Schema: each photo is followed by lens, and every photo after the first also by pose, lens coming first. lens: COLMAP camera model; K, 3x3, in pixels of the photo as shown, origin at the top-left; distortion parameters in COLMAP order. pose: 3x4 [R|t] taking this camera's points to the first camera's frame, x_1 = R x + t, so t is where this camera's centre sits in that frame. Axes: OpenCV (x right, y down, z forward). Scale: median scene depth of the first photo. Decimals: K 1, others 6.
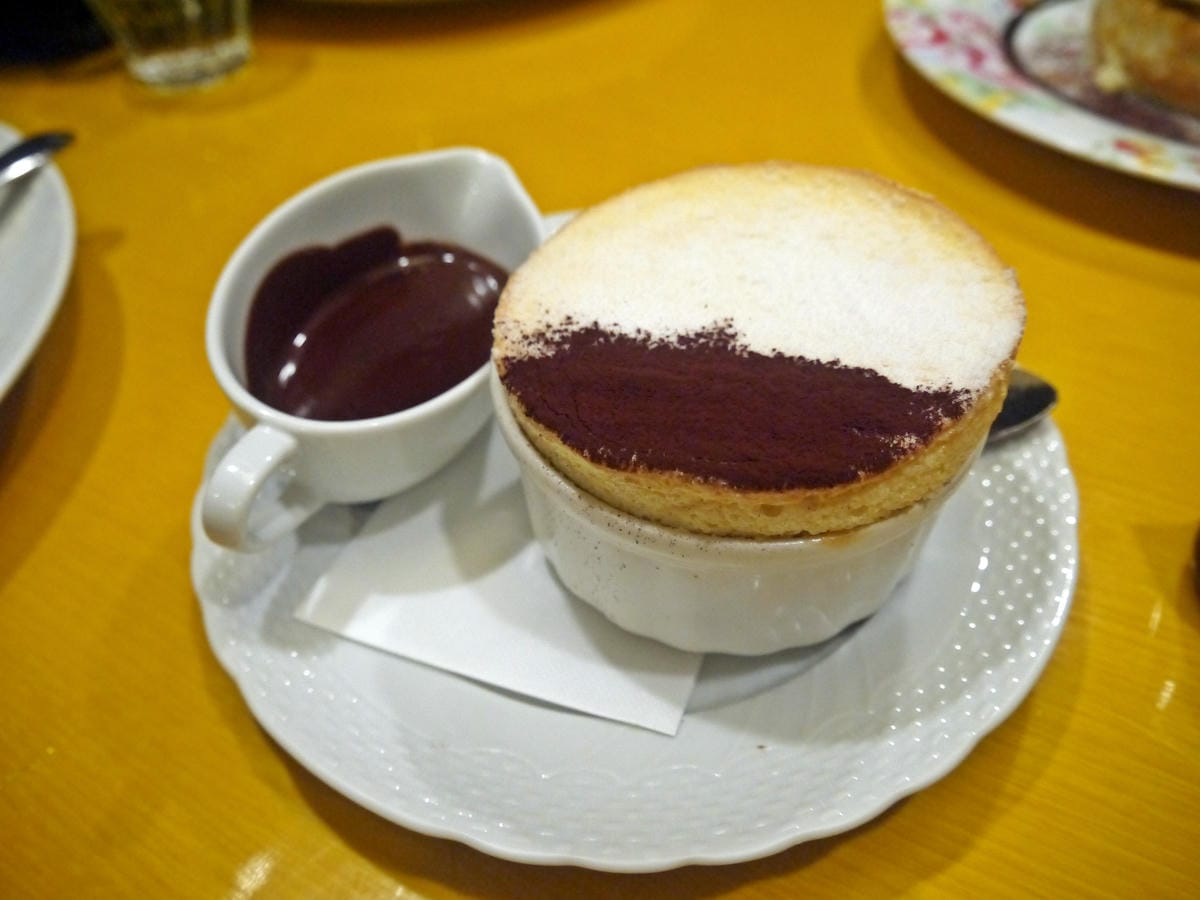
lens RADIAL K [[1005.3, 0, 592.6], [0, 1005.3, 447.9], [0, 0, 1]] dist [-0.049460, 0.050867]
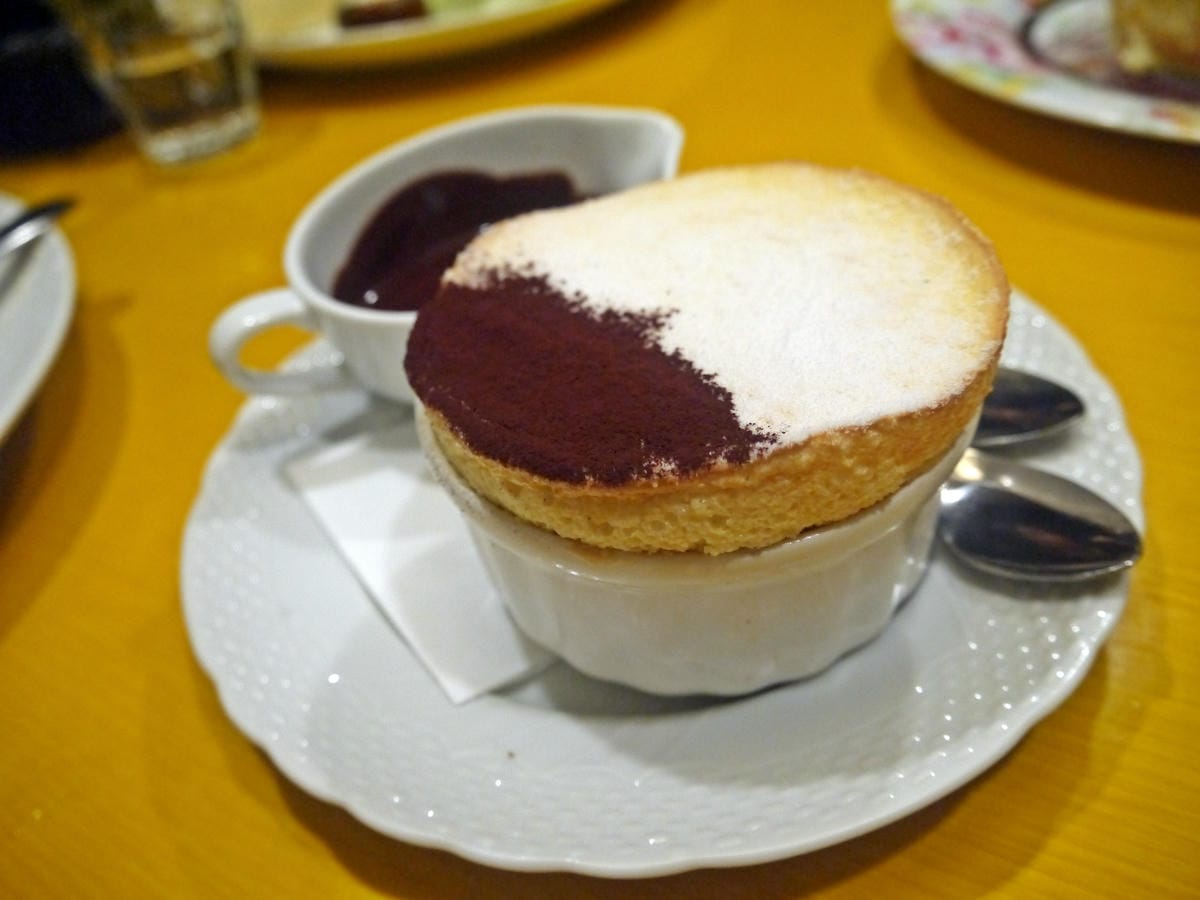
lens RADIAL K [[1005.3, 0, 592.6], [0, 1005.3, 447.9], [0, 0, 1]] dist [-0.049460, 0.050867]
pose [[0.803182, 0.331655, -0.494877, 0.572414], [-0.349327, 0.935096, 0.059725, -0.042747], [0.482565, 0.124904, 0.866908, 0.213274]]
